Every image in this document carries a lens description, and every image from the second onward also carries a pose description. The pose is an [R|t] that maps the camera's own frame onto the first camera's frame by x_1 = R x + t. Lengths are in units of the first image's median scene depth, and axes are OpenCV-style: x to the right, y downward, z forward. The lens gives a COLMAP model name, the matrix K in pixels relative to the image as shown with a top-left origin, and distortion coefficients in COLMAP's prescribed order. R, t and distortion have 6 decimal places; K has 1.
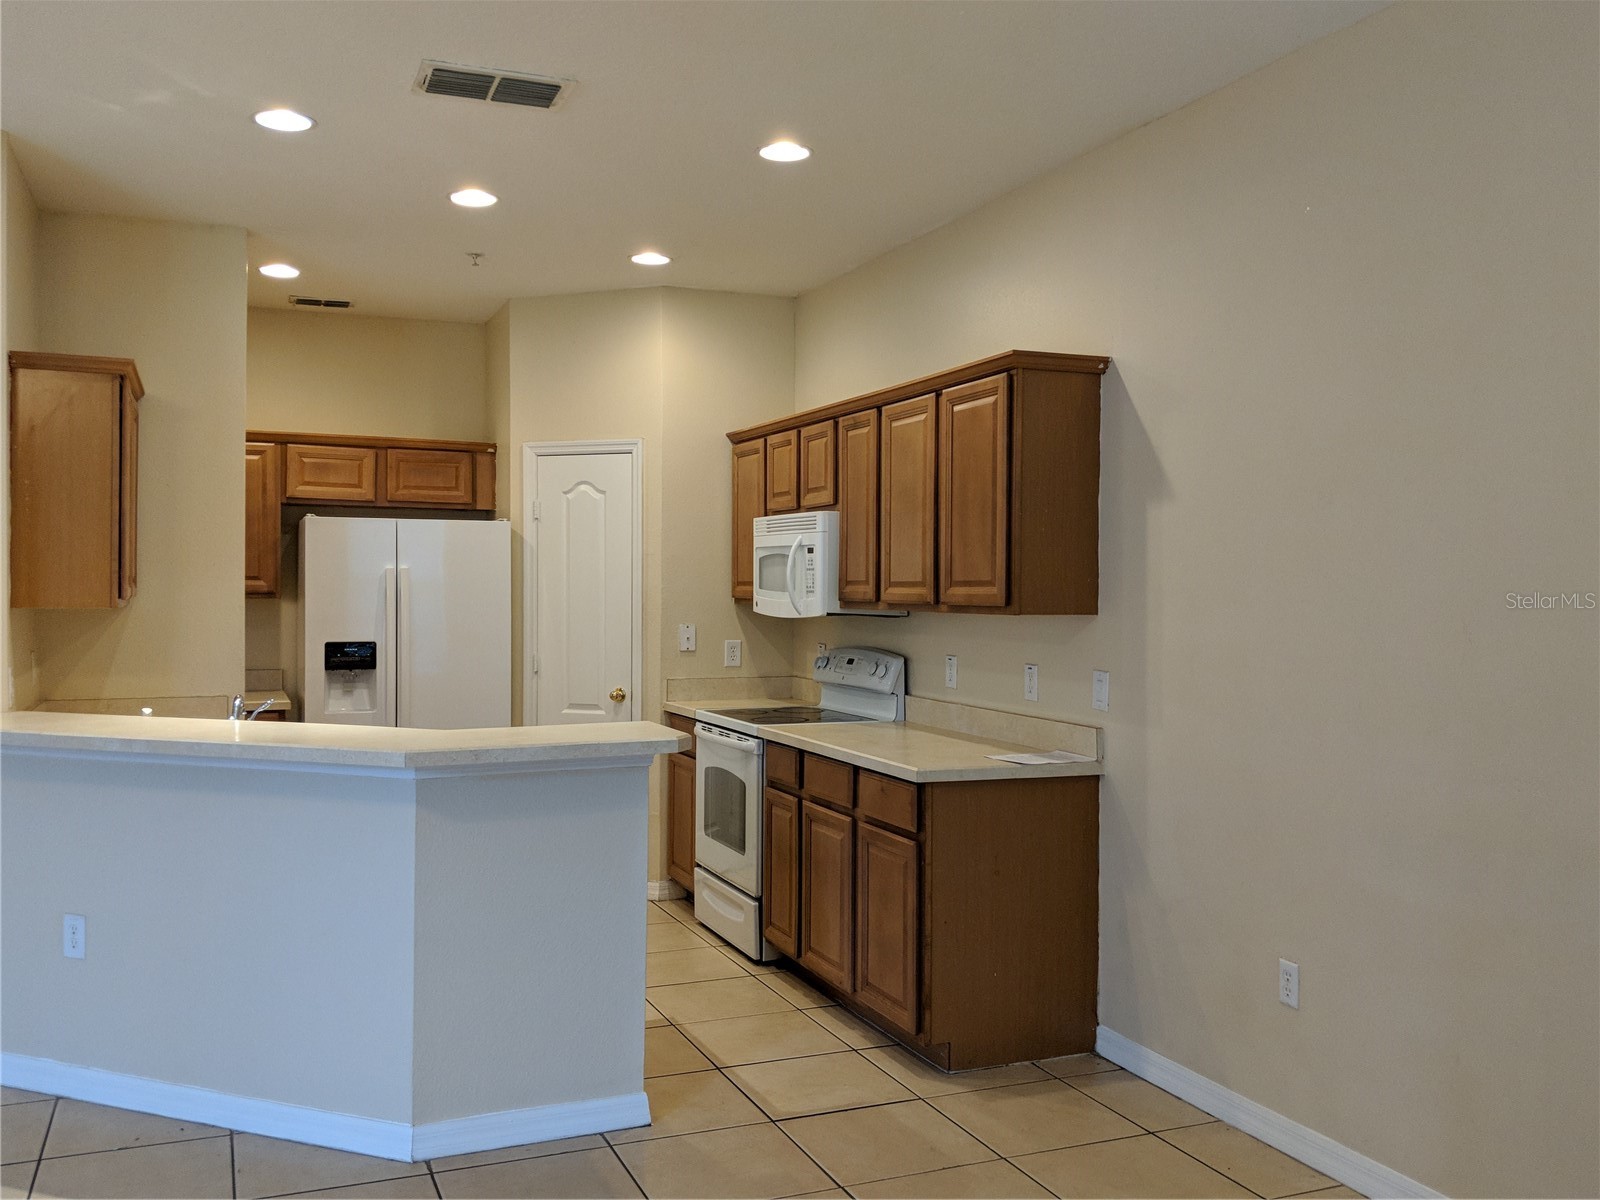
lens RADIAL K [[1425.8, 0, 795.7], [0, 1425.8, 600.4], [0, 0, 1]] dist [0.069202, -0.157601]
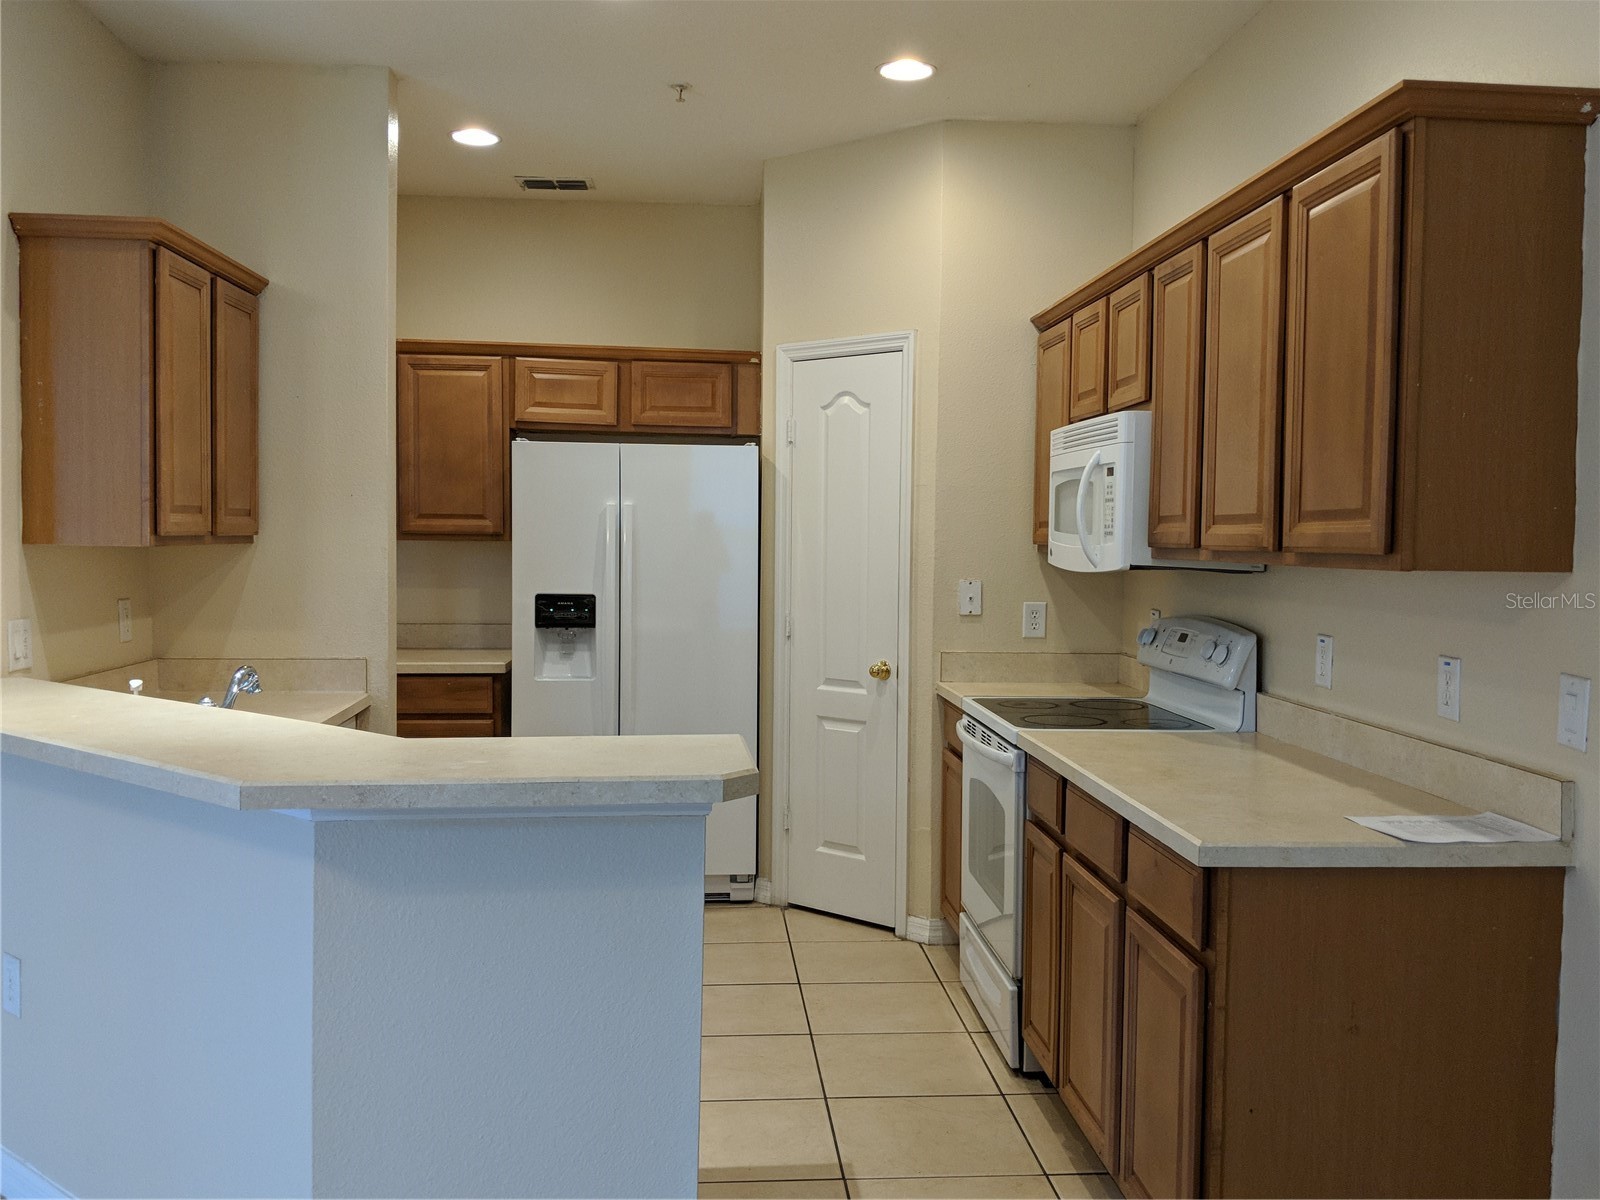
lens RADIAL K [[1425.8, 0, 789.4], [0, 1425.8, 601.4], [0, 0, 1]] dist [0.069202, -0.157601]
pose [[0.948708, 0.020297, -0.315500, 0.084459], [-0.009871, 0.999352, 0.034609, 0.004215], [0.315998, -0.029720, 0.948294, 0.324189]]
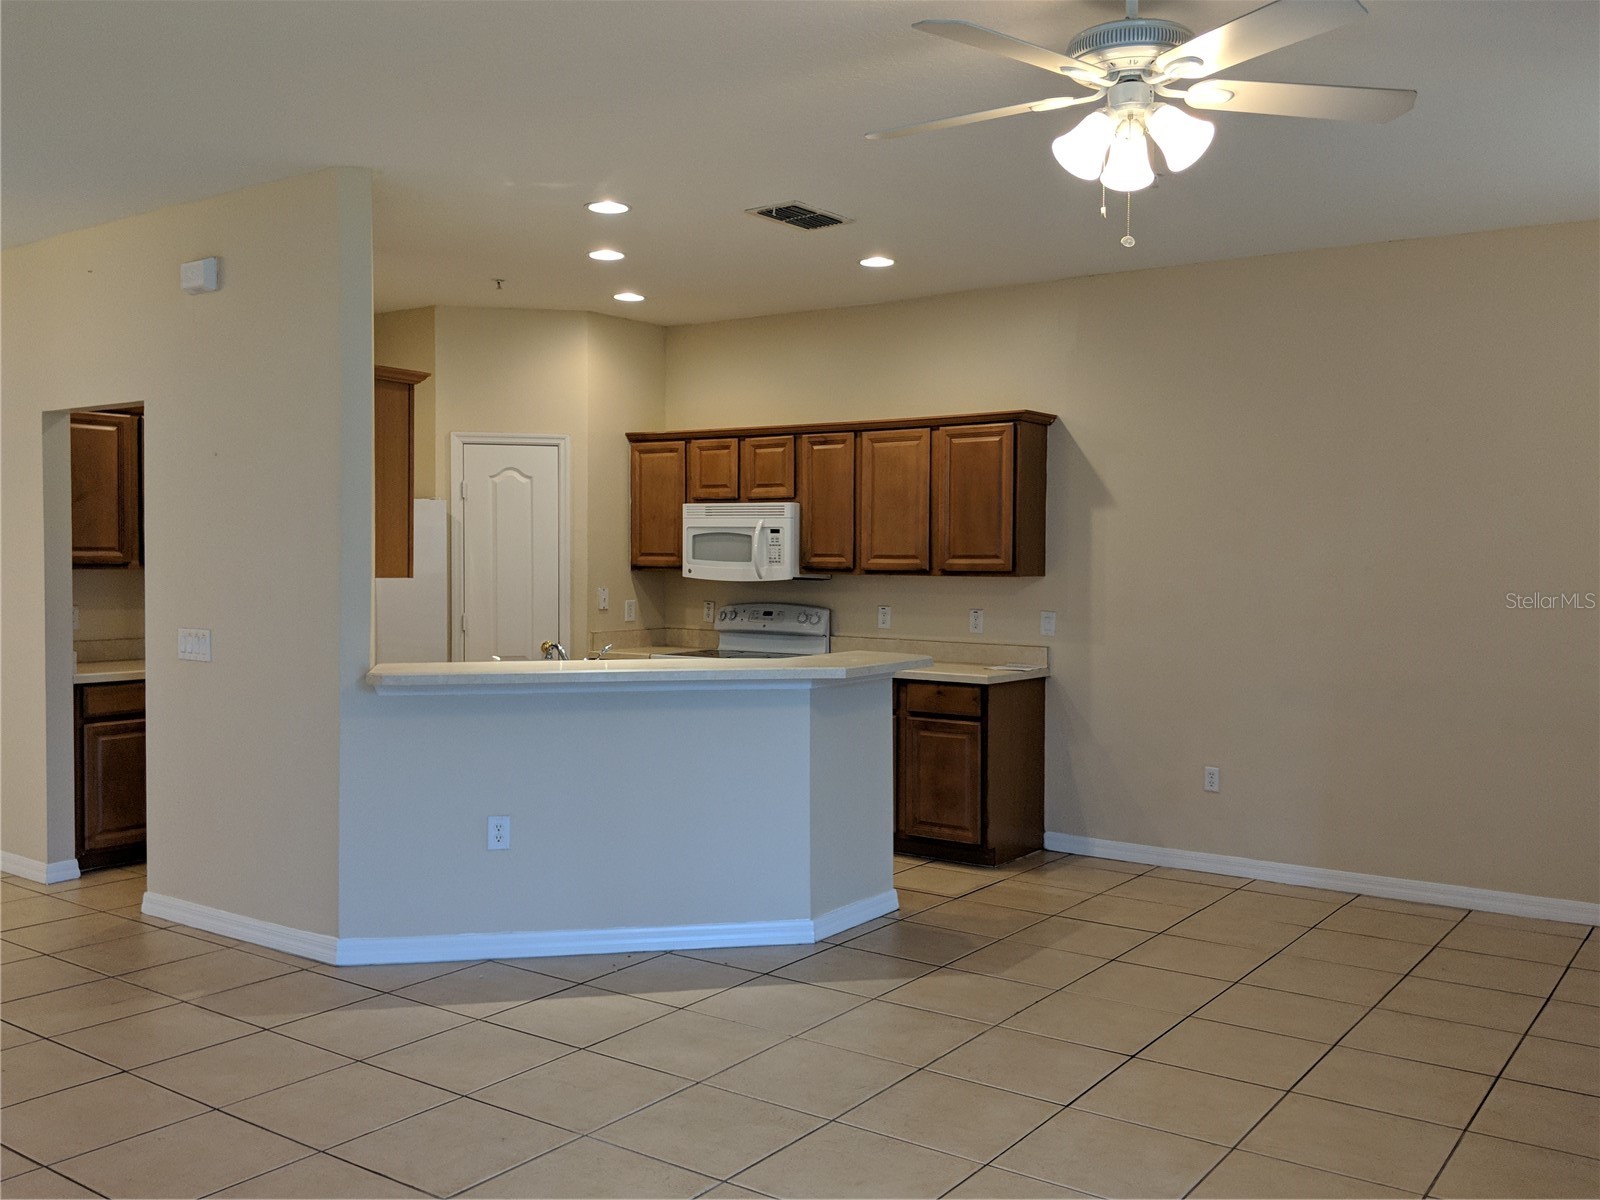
lens RADIAL K [[1425.8, 0, 812.2], [0, 1425.8, 606.8], [0, 0, 1]] dist [0.069202, -0.157601]
pose [[0.848605, -0.019987, 0.528649, -0.706188], [0.004102, 0.999505, 0.031204, -0.005655], [-0.529011, -0.024311, 0.848266, -0.176583]]
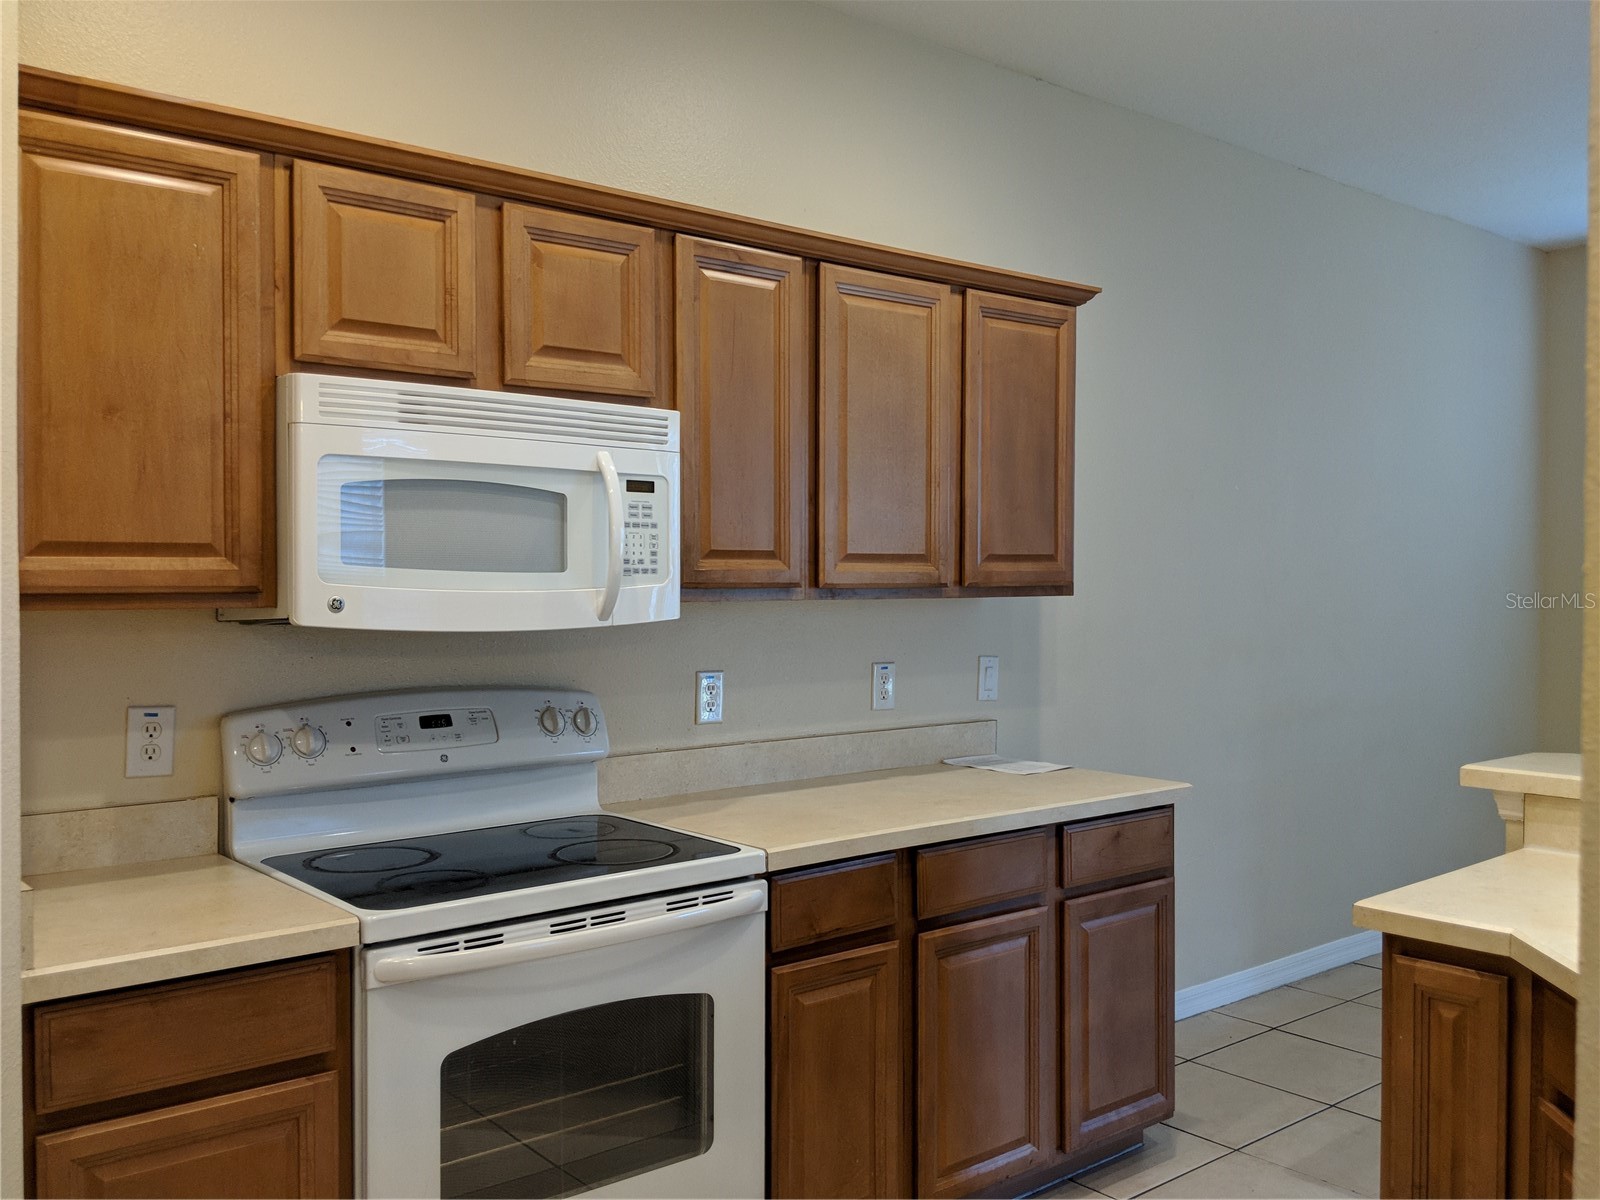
lens RADIAL K [[1425.8, 0, 810.5], [0, 1425.8, 594.2], [0, 0, 1]] dist [0.069202, -0.157601]
pose [[-0.319916, -0.023925, 0.947144, -0.490486], [0.003875, 0.999640, 0.026560, -0.011440], [-0.947438, 0.012168, -0.319708, 1.148768]]
